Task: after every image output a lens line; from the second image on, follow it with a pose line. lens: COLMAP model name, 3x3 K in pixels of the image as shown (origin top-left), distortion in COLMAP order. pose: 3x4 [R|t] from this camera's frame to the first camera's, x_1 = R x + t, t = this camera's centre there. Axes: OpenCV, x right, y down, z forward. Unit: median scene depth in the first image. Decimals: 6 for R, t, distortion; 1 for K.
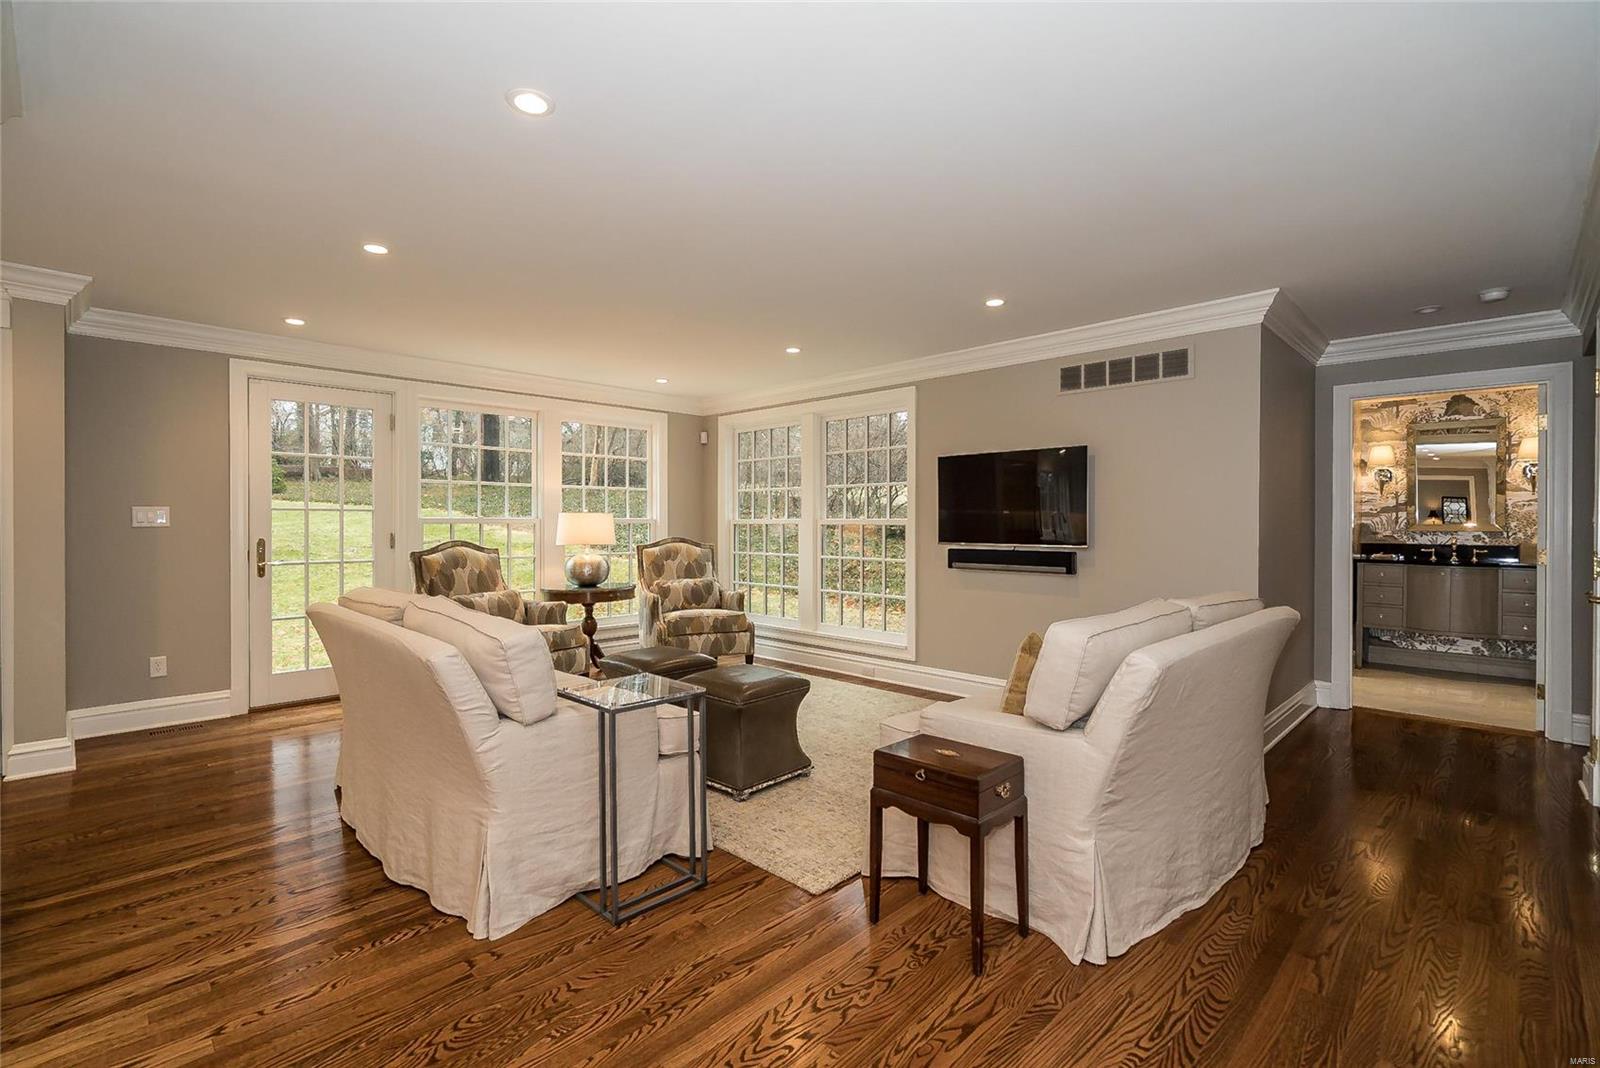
lens RADIAL K [[718.3, 0, 799.5], [0, 718.3, 523.4], [0, 0, 1]] dist [-0.004093, 0.000382]
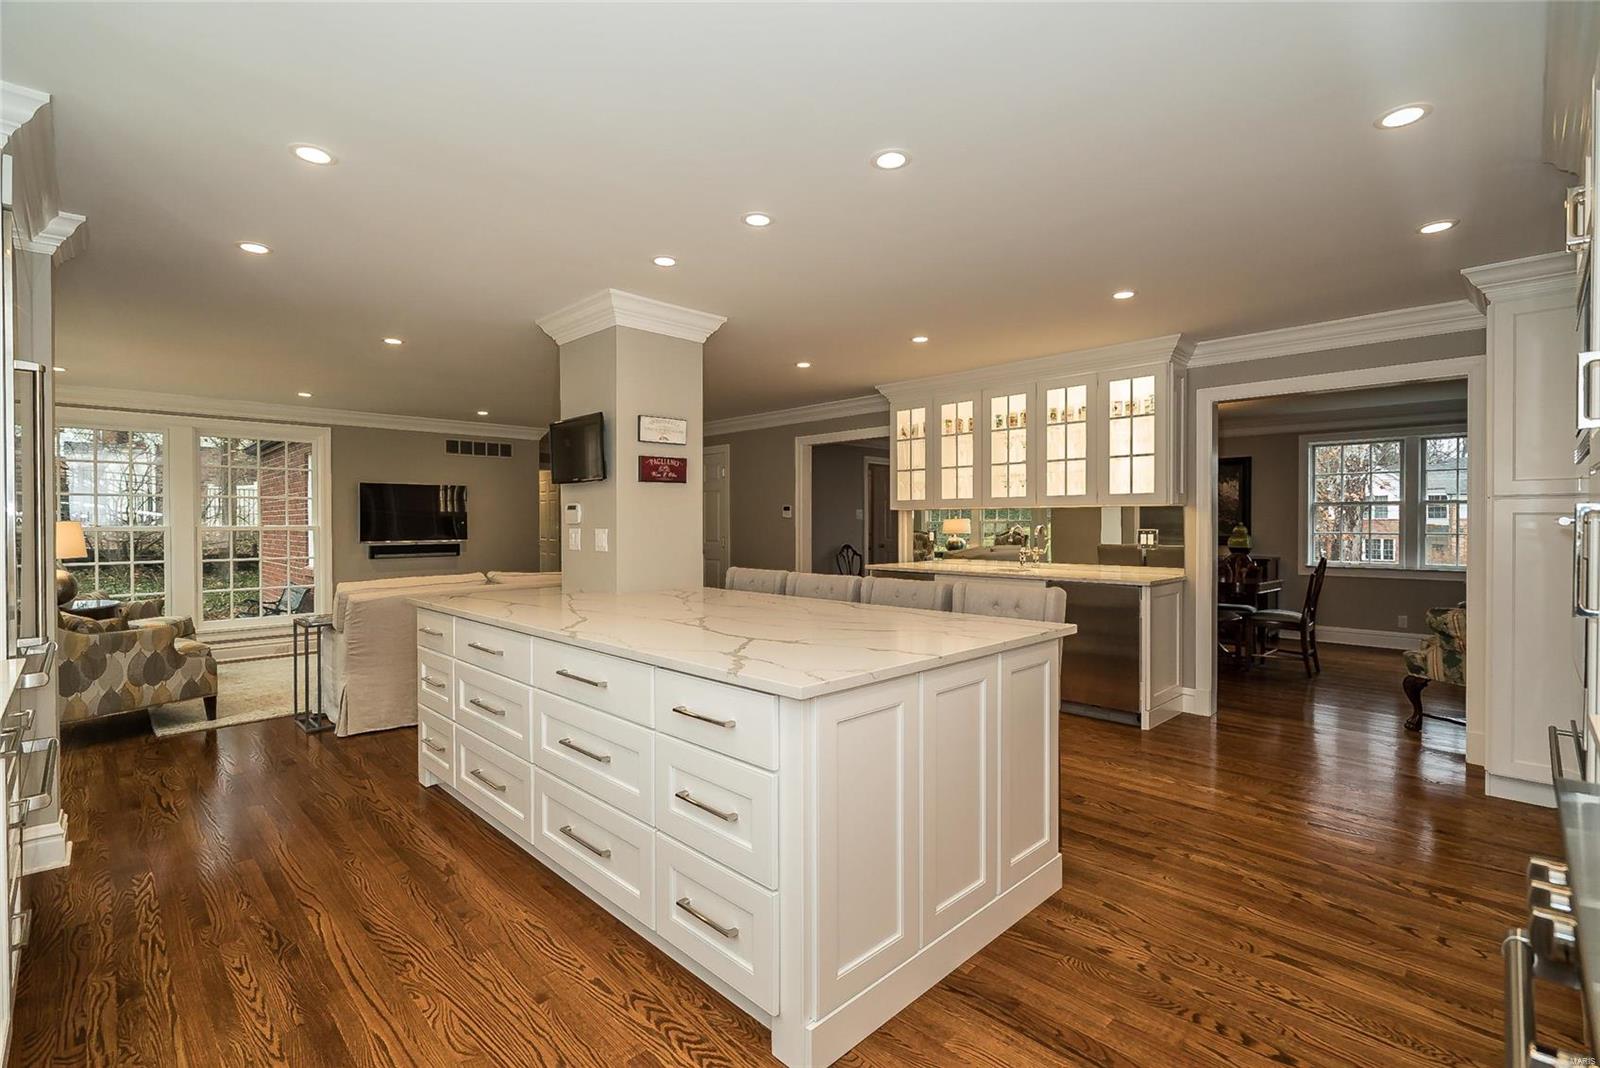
lens RADIAL K [[728.7, 0, 800.0], [0, 728.7, 534.0], [0, 0, 1]] dist [-0.003814, 0.000155]
pose [[0.003749, -0.017742, 0.999836, -1.259997], [0.003942, 0.999835, 0.017727, -0.011939], [-0.999985, 0.003875, 0.003818, 0.113908]]
